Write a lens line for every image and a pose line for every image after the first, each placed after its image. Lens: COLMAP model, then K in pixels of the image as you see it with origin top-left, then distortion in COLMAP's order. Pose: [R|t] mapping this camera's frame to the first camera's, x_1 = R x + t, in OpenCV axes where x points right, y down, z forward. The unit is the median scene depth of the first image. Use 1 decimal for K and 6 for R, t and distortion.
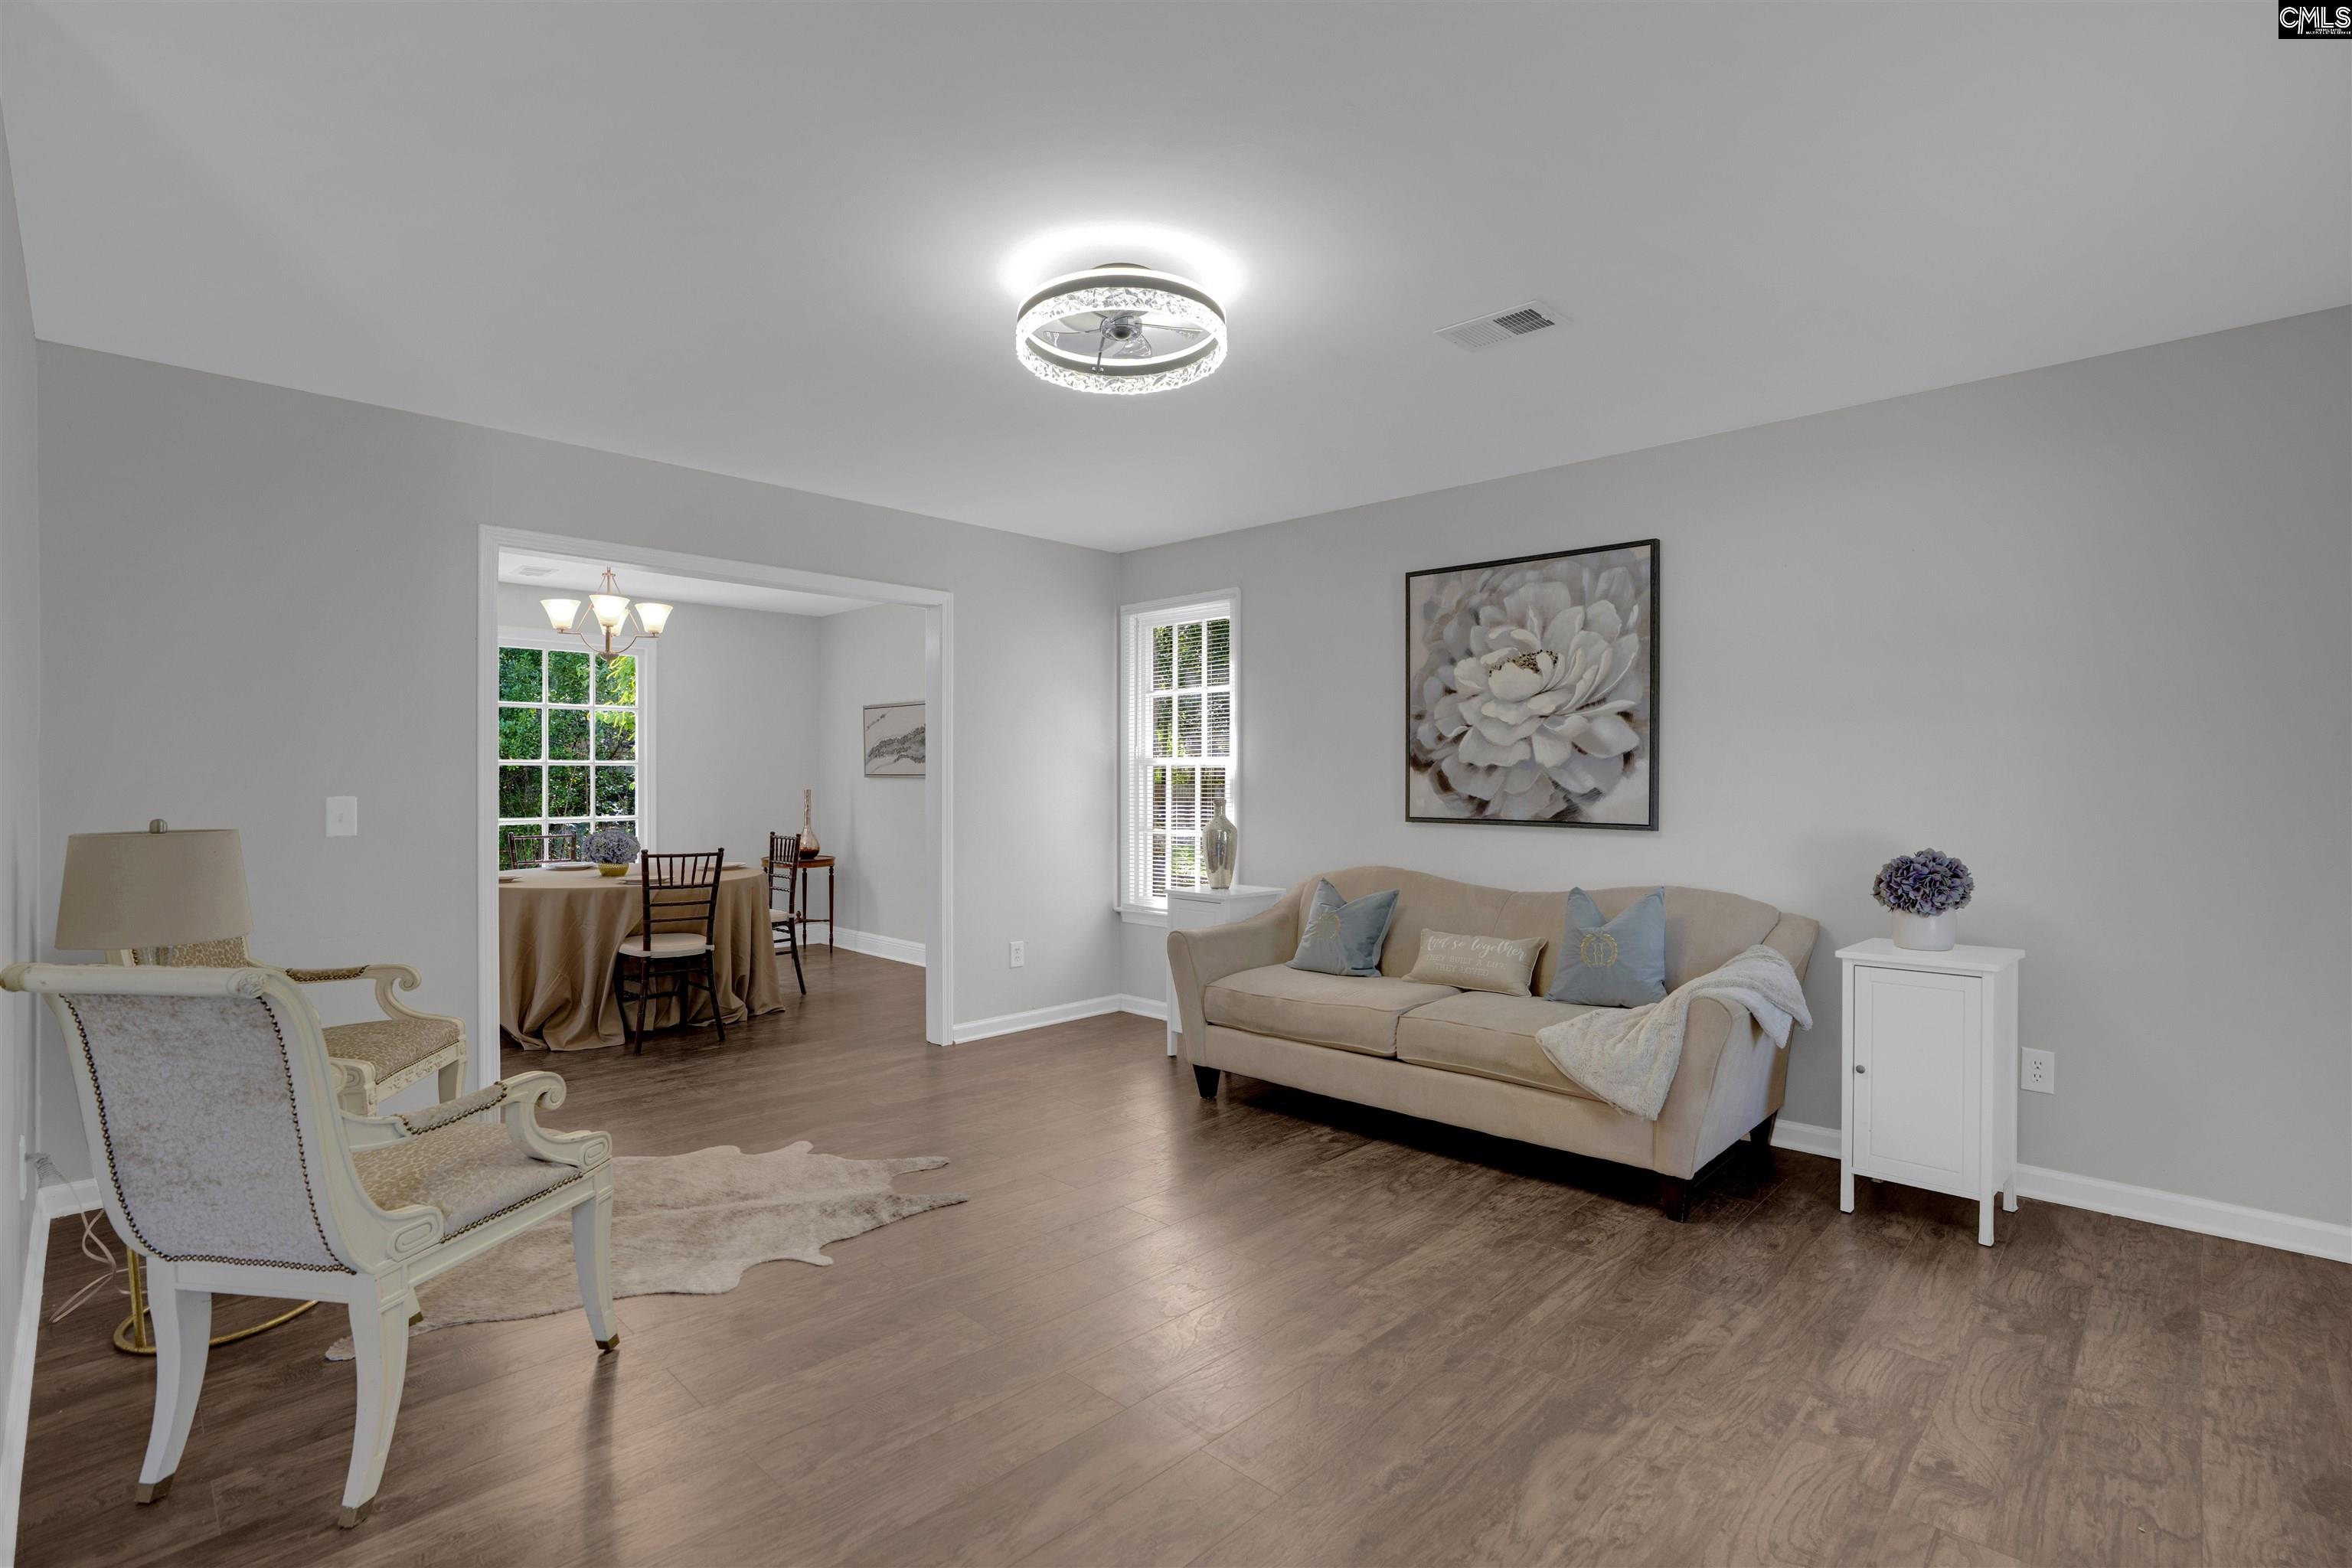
lens RADIAL K [[1082.3, 0, 1207.2], [0, 1082.3, 776.9], [0, 0, 1]] dist [-0.066937, 0.026530]
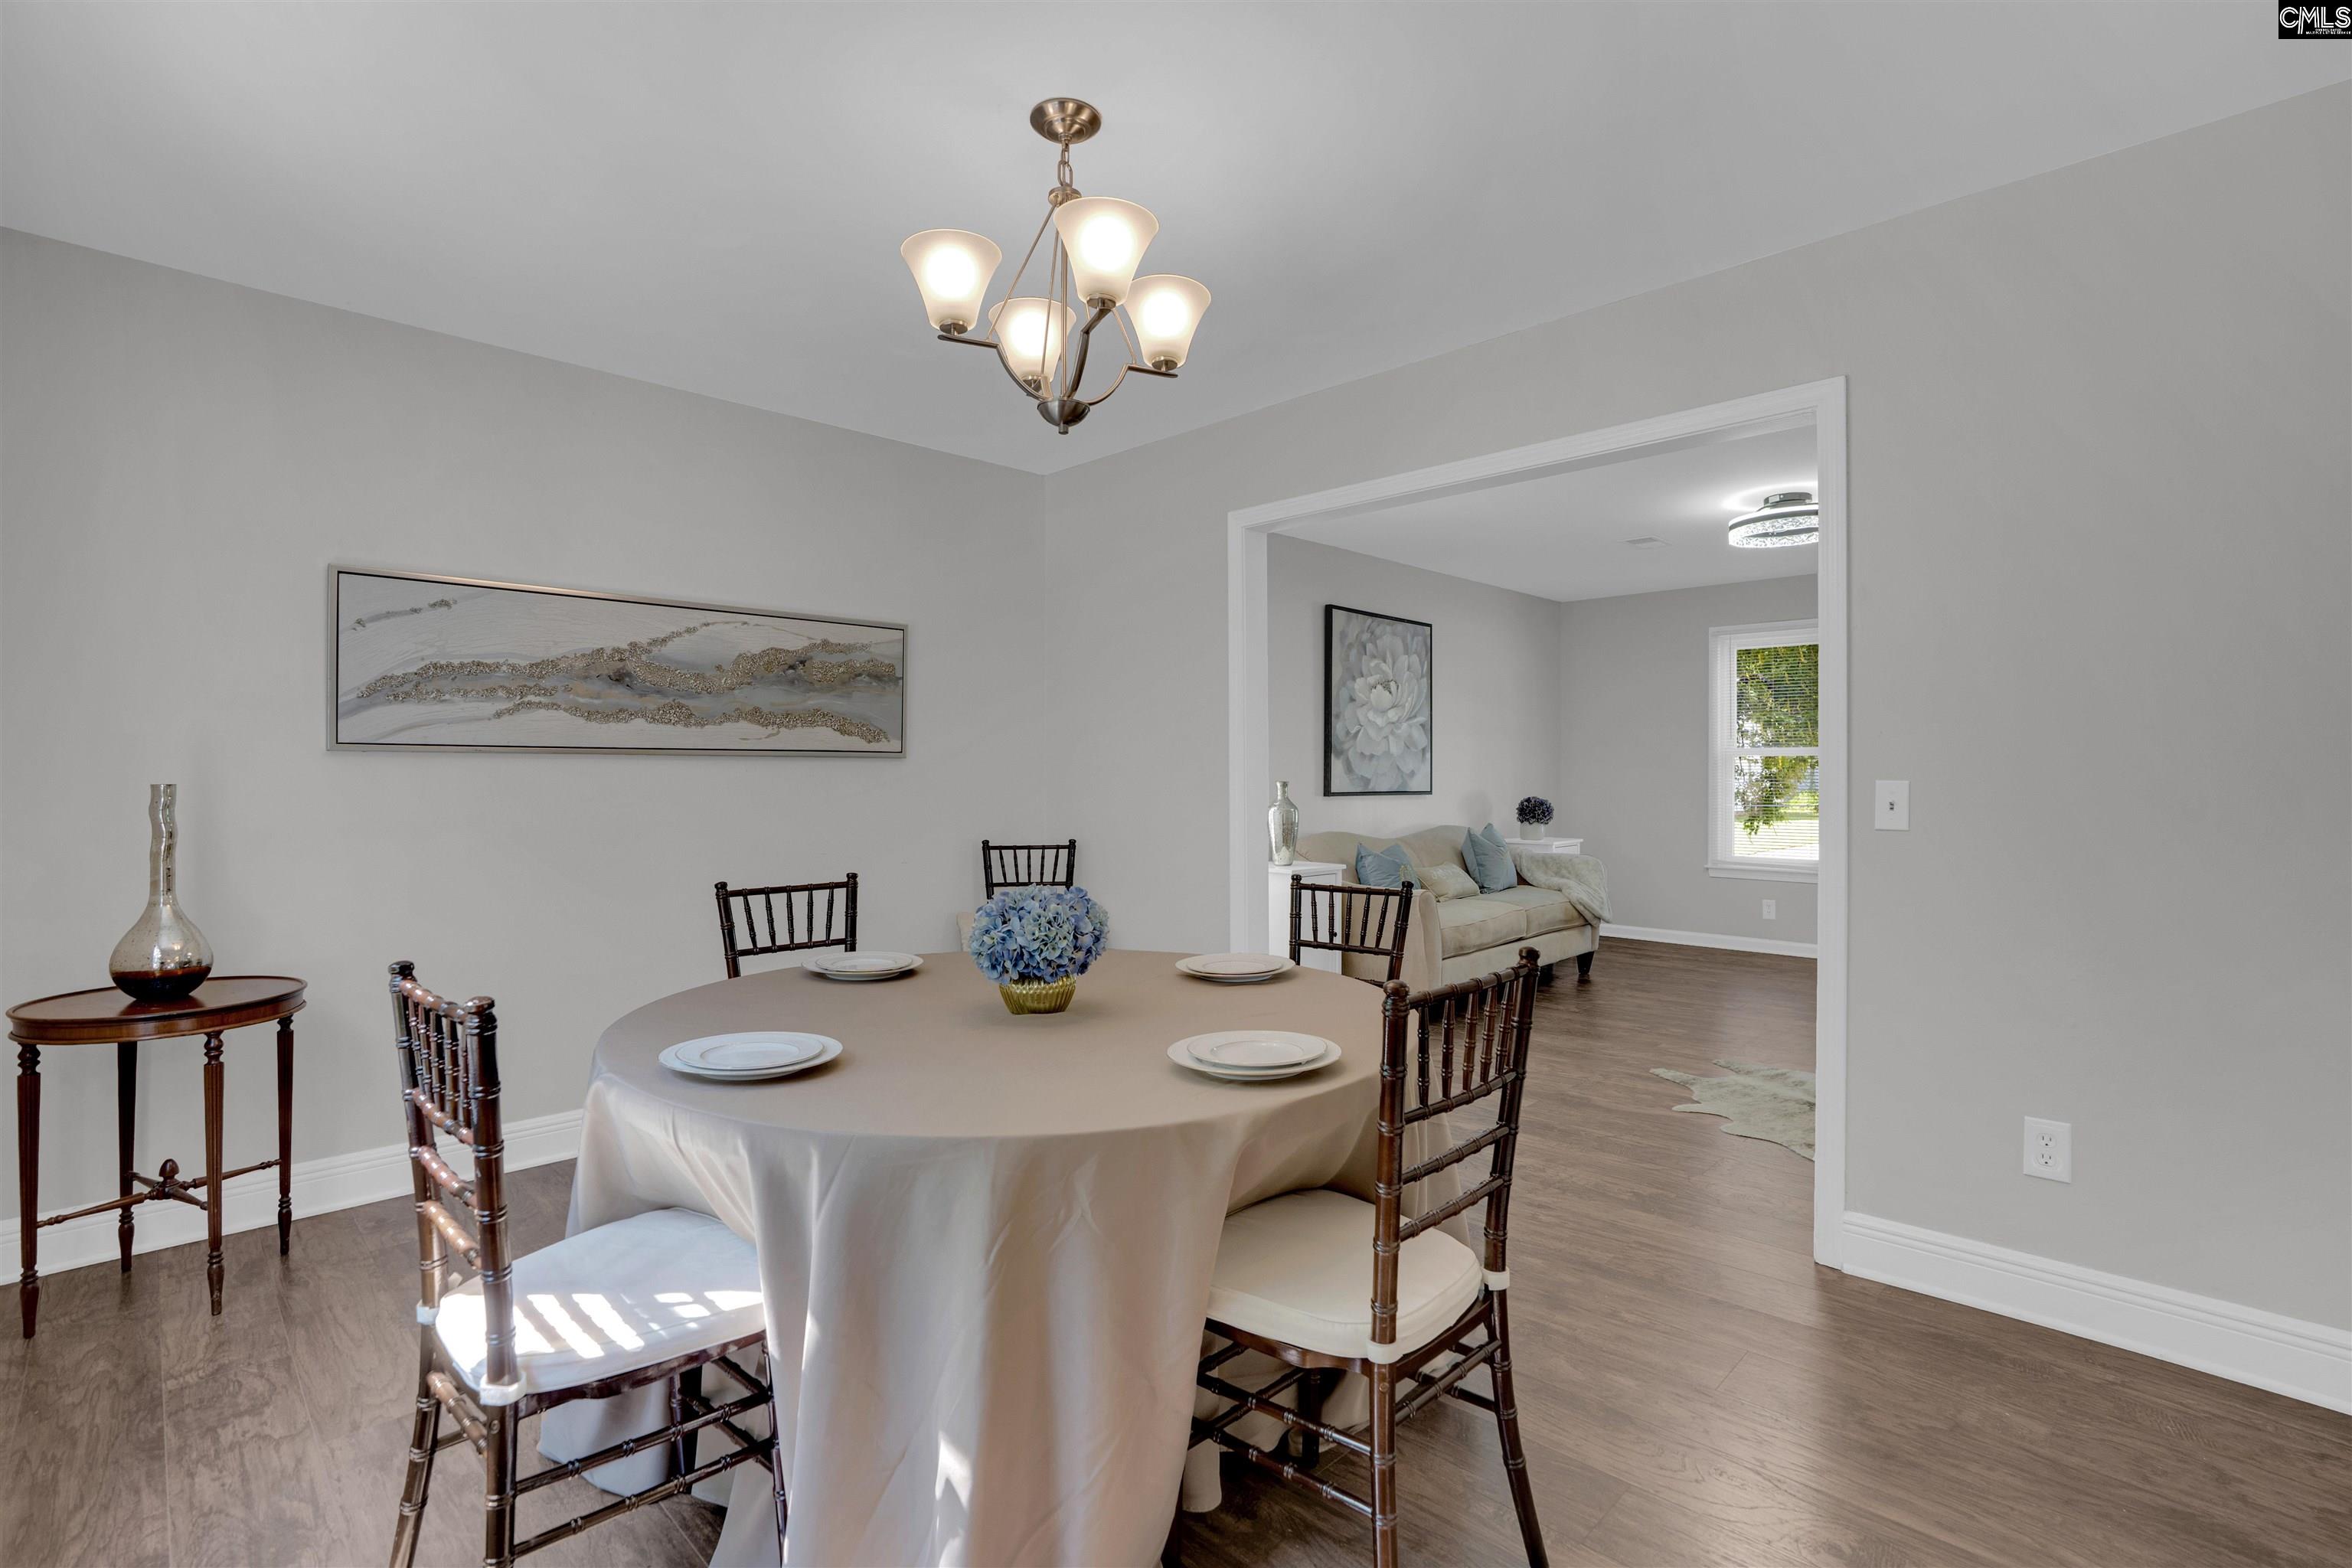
lens RADIAL K [[1083.1, 0, 1170.0], [0, 1083.1, 781.7], [0, 0, 1]] dist [-0.053354, 0.021756]
pose [[0.043105, -0.007831, 0.999040, -1.269266], [-0.000310, 0.999969, 0.007851, 0.015552], [-0.999070, -0.000648, 0.043102, 1.286161]]
